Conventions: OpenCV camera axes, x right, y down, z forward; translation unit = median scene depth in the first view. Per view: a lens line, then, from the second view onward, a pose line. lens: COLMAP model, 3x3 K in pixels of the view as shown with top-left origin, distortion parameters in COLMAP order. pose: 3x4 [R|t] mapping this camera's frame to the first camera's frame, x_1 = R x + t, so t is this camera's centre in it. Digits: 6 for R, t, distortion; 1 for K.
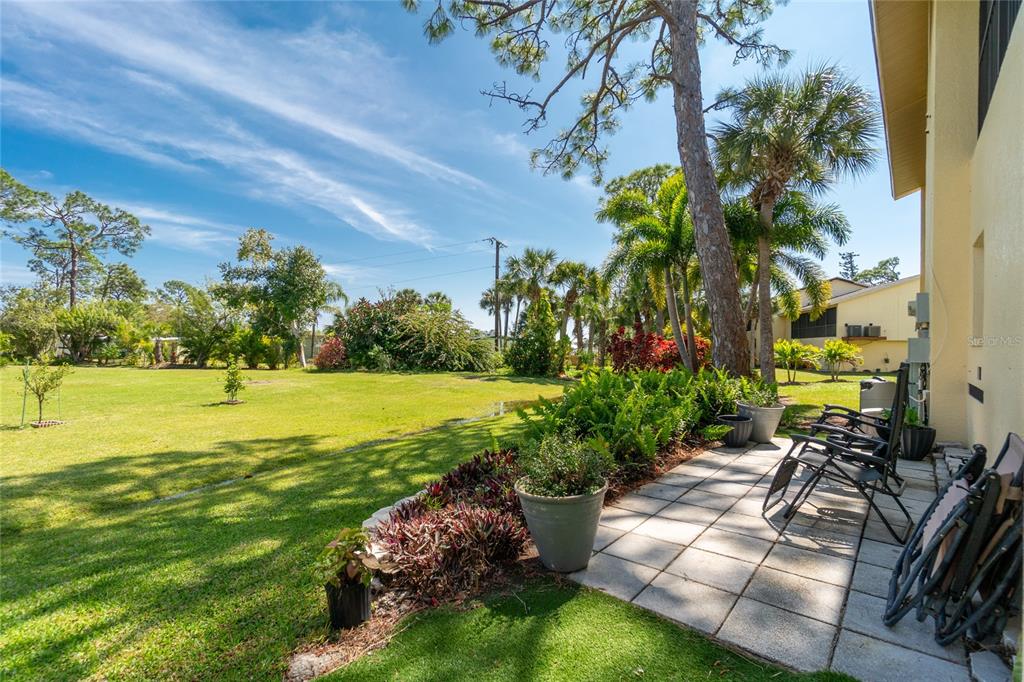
lens RADIAL K [[459.2, 0, 506.4], [0, 459.2, 345.5], [0, 0, 1]] dist [-0.001528, -0.000061]
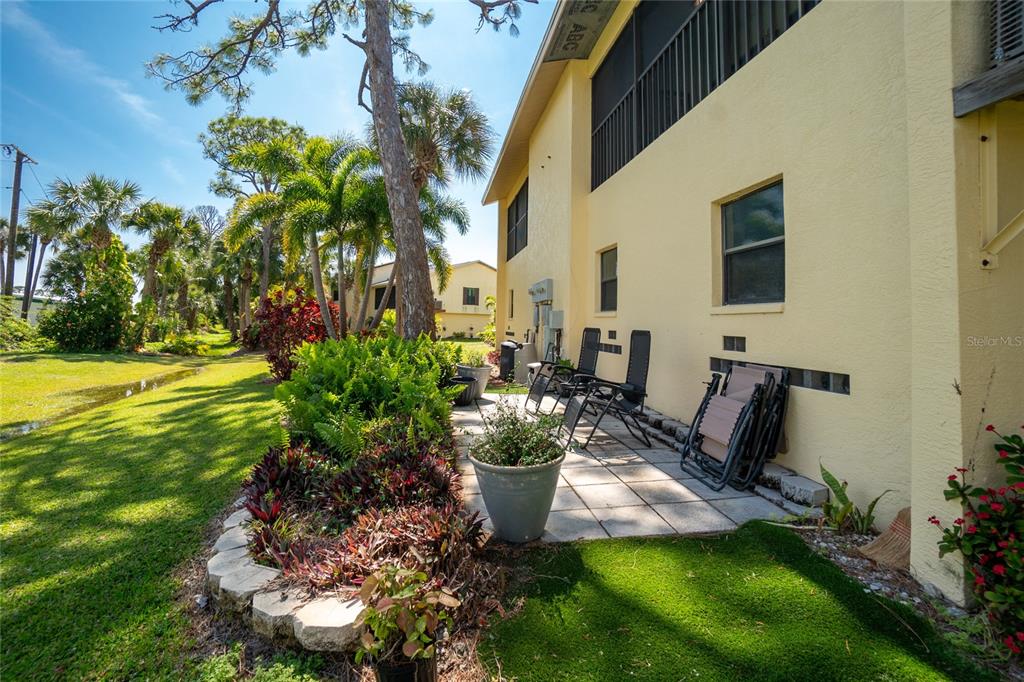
lens RADIAL K [[478.1, 0, 506.9], [0, 478.1, 288.7], [0, 0, 1]] dist [-0.059708, 0.021701]
pose [[0.646663, 0.058440, 0.760534, -0.136466], [-0.016428, 0.997897, -0.062711, 0.004915], [-0.762599, 0.028059, 0.646262, 0.074073]]
